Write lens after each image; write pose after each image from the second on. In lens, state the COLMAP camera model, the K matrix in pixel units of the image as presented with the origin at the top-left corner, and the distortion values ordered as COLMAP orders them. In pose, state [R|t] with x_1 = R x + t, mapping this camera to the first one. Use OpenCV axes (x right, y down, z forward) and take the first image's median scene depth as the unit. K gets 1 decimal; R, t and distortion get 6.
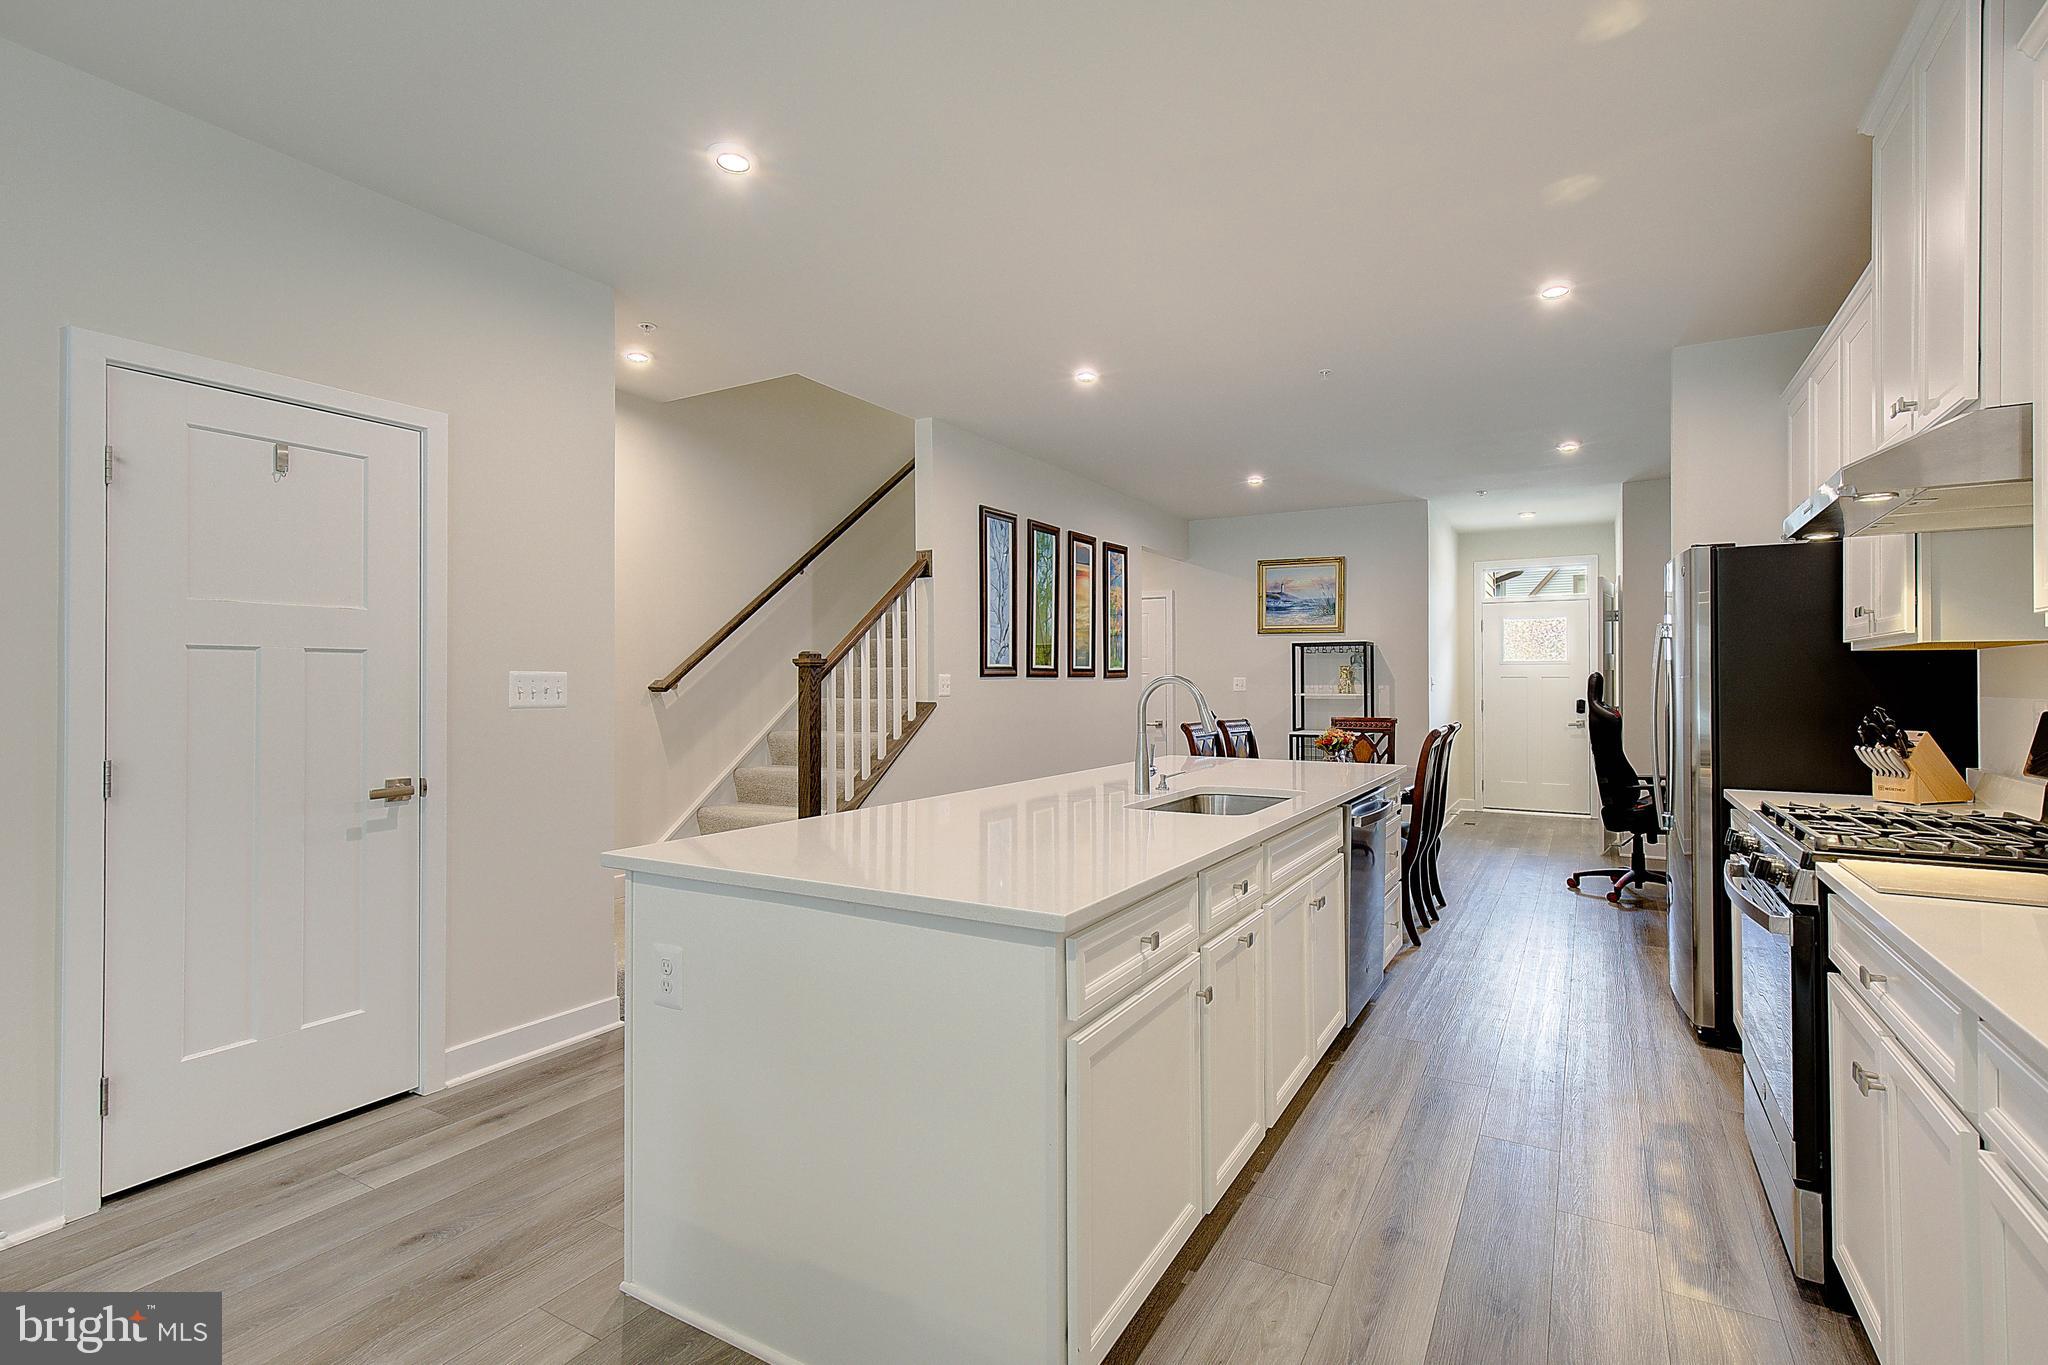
lens RADIAL K [[965.8, 0, 1020.1], [0, 965.8, 691.0], [0, 0, 1]] dist [0.006501, 0.001305]
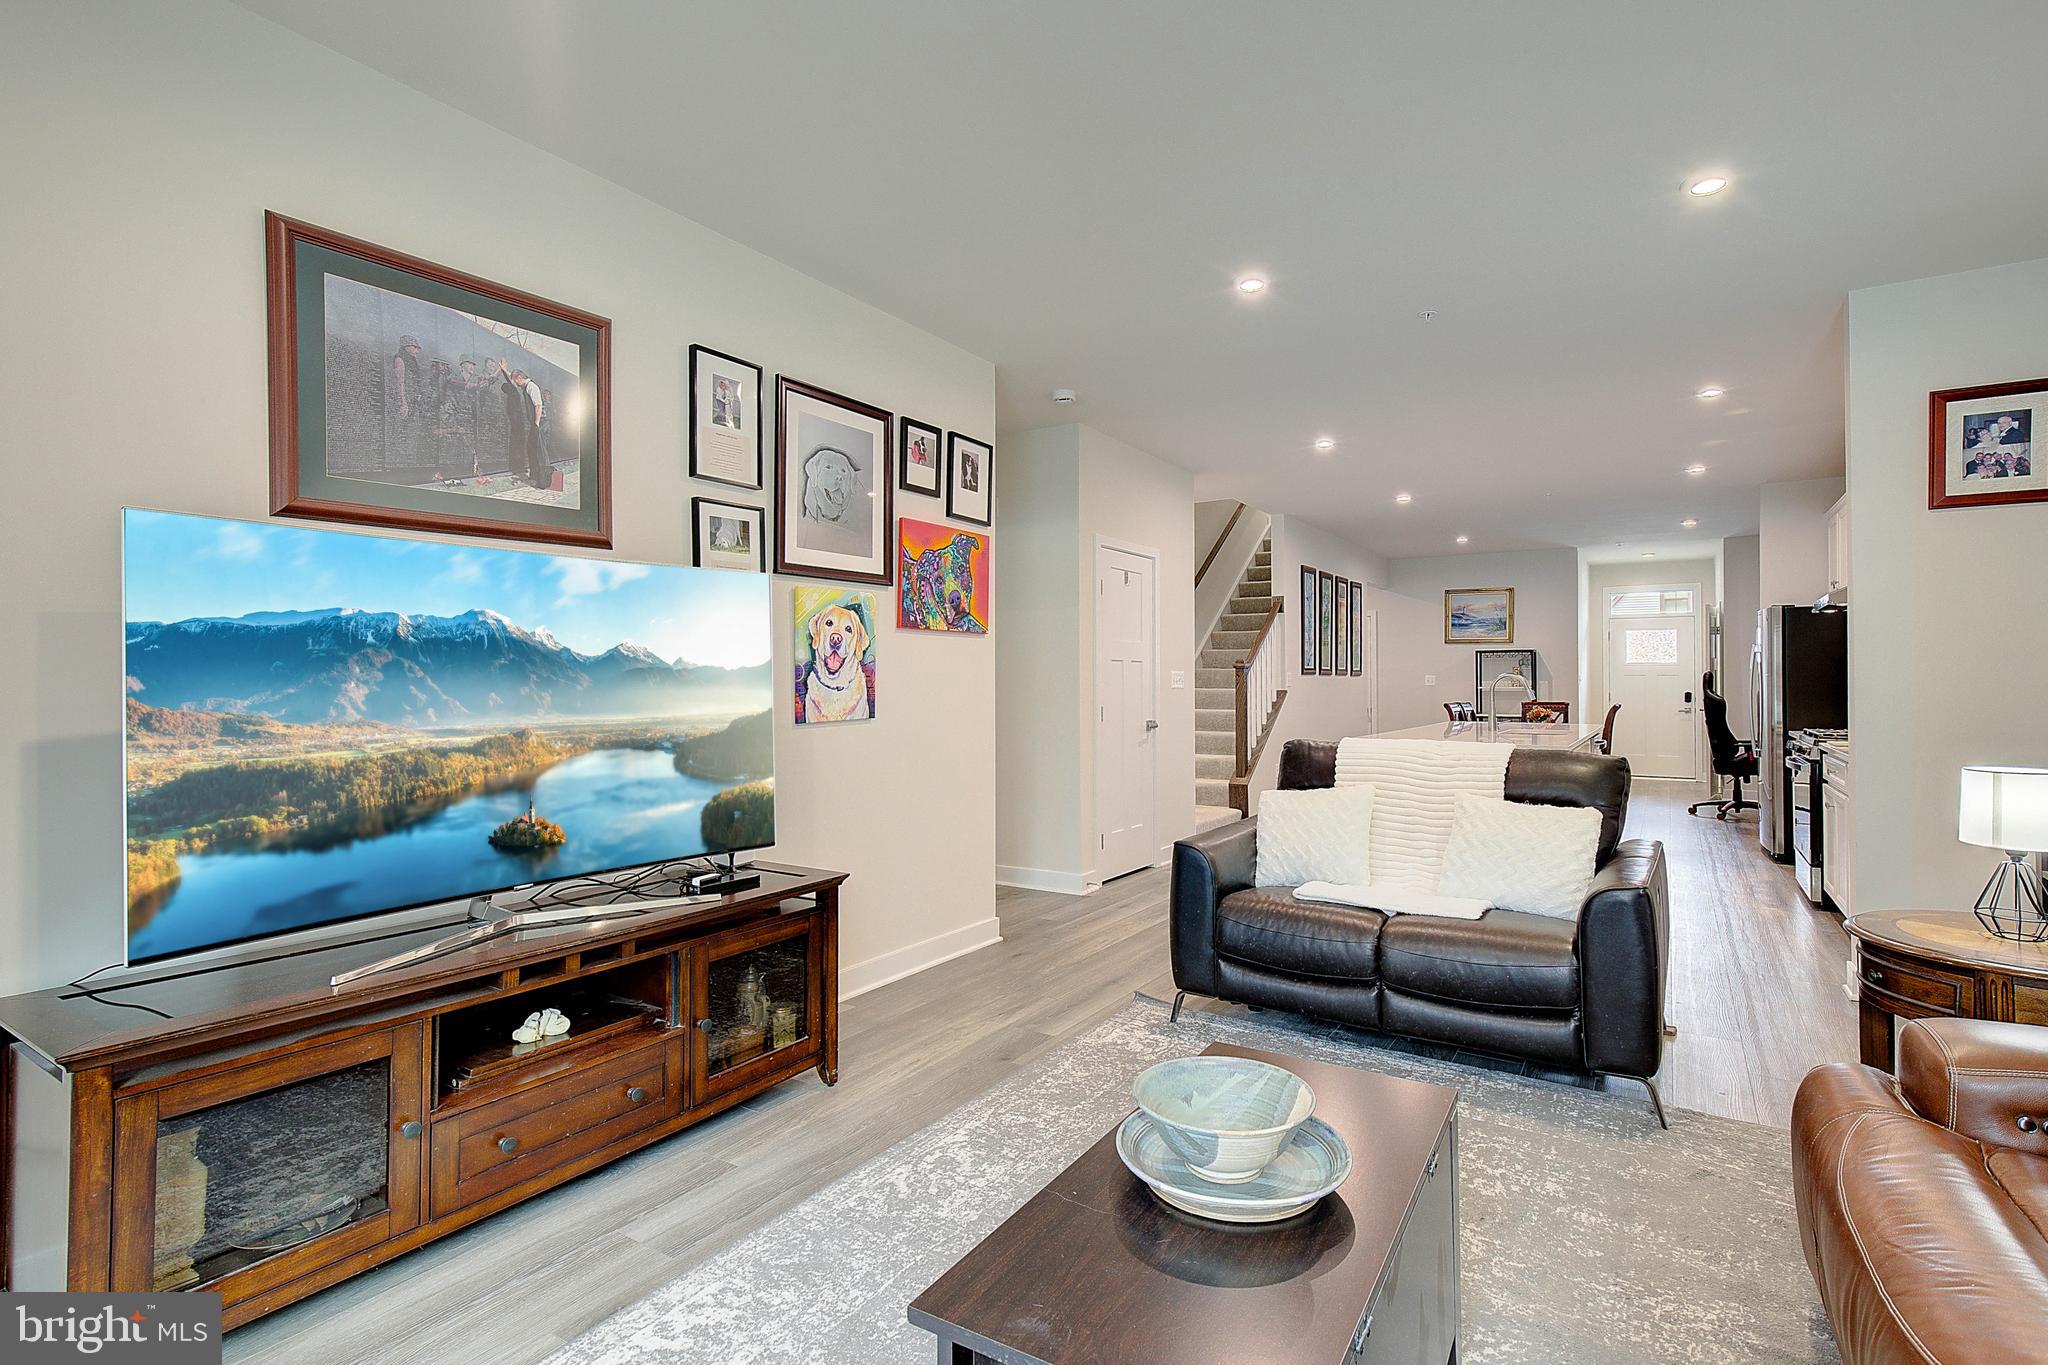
lens RADIAL K [[965.8, 0, 1027.6], [0, 965.8, 688.3], [0, 0, 1]] dist [0.006501, 0.001305]
pose [[0.998609, 0.001118, -0.052711, -0.391398], [-0.001242, 0.999997, -0.002309, 0.012098], [0.052708, 0.002372, 0.998607, -0.575278]]
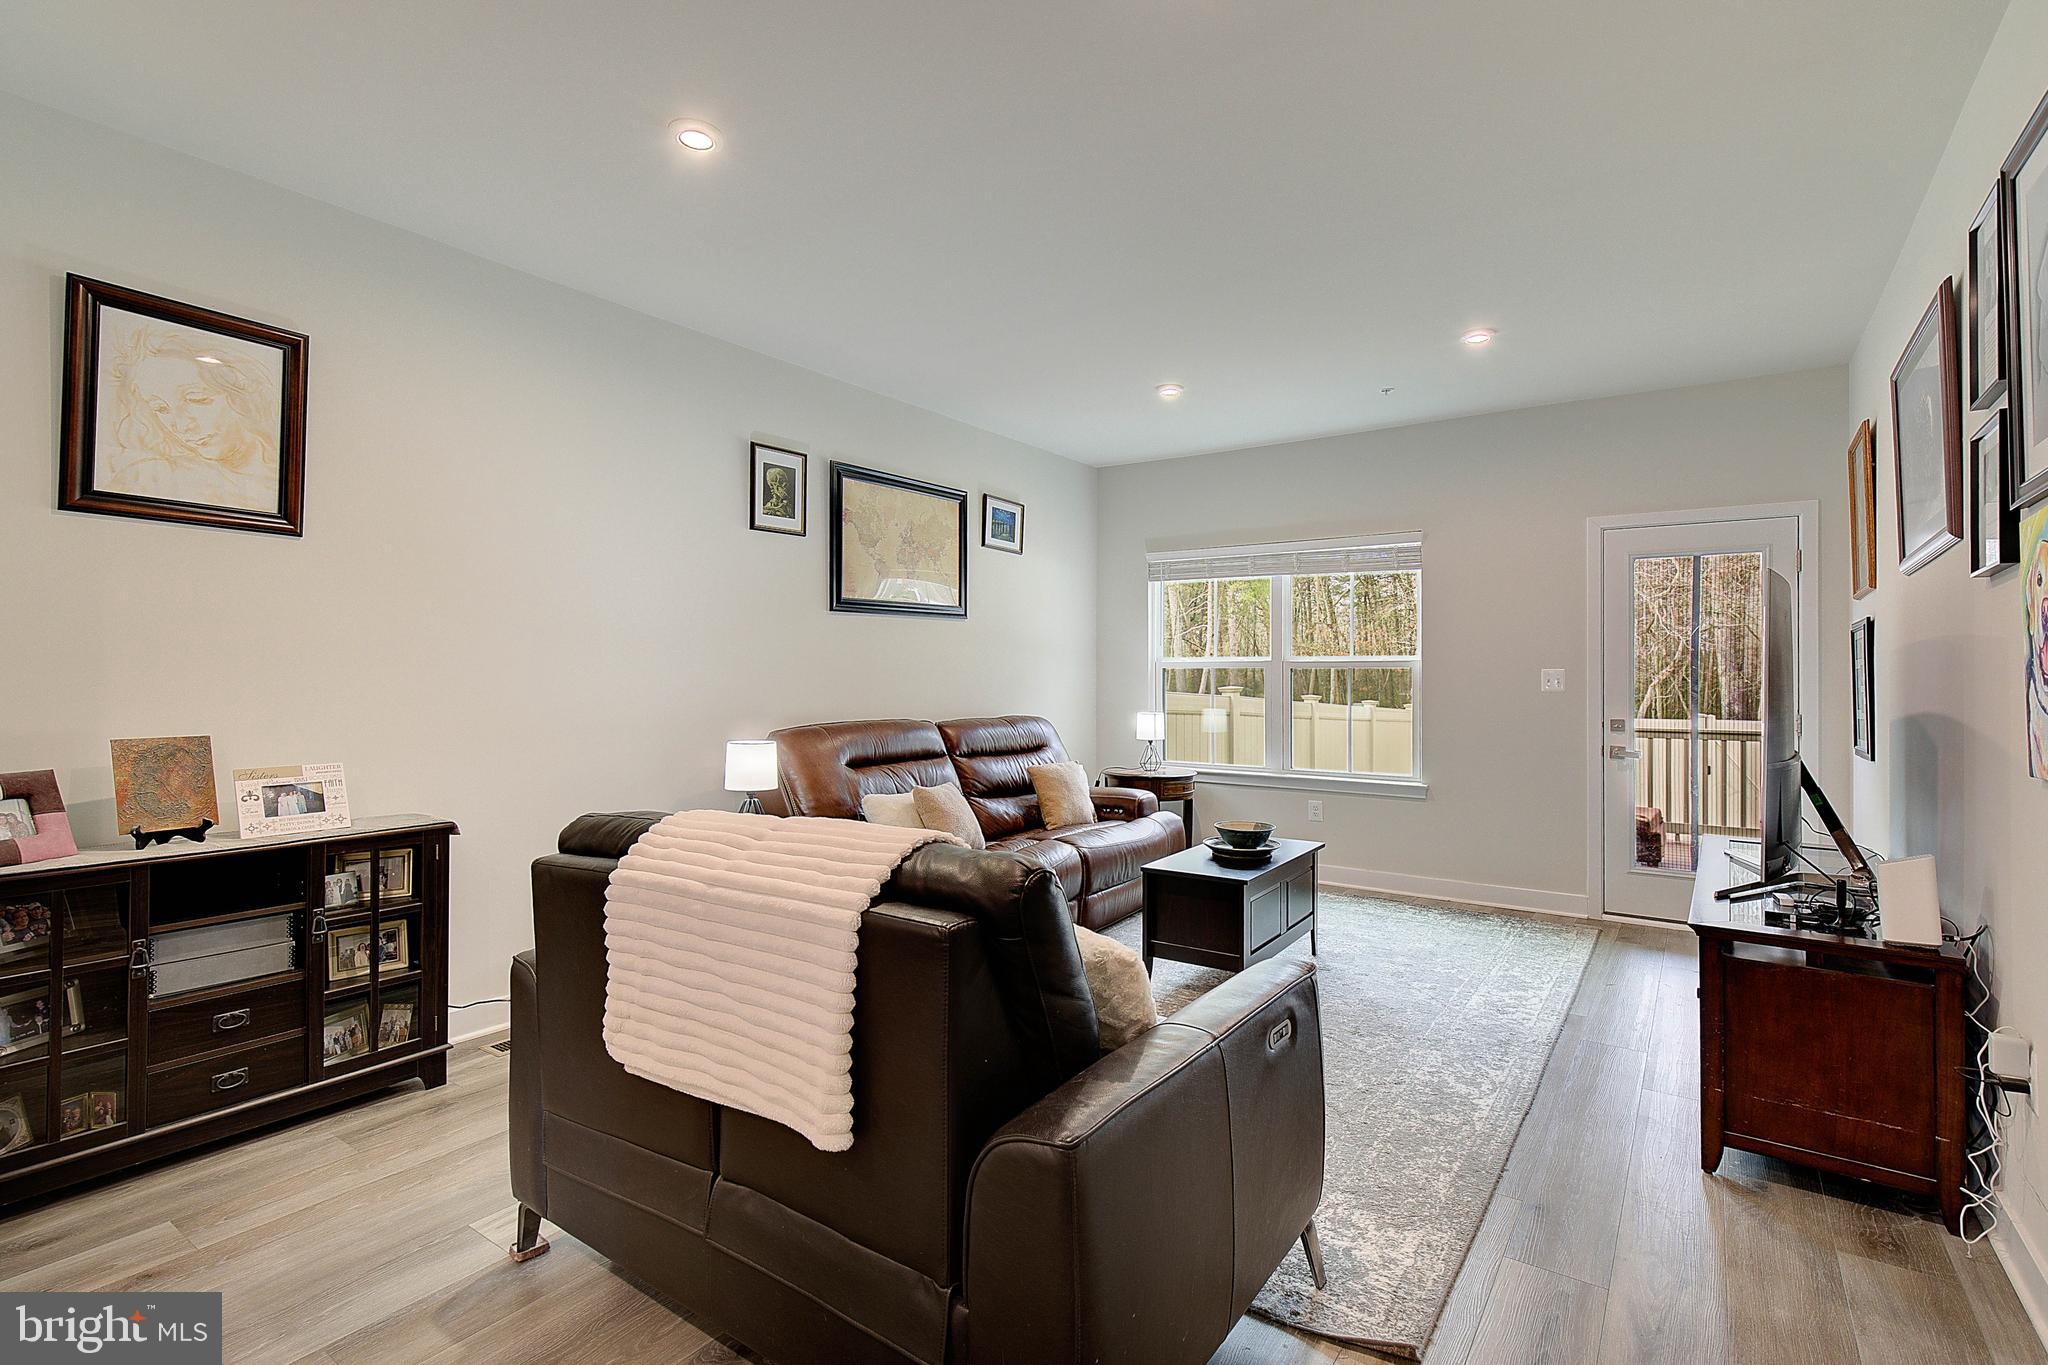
lens RADIAL K [[965.8, 0, 1033.6], [0, 965.8, 669.0], [0, 0, 1]] dist [0.006501, 0.001305]
pose [[-0.996333, -0.000448, 0.085557, -0.266571], [-0.000551, 0.999999, -0.001185, -0.001924], [-0.085556, -0.001228, -0.996333, 0.337244]]
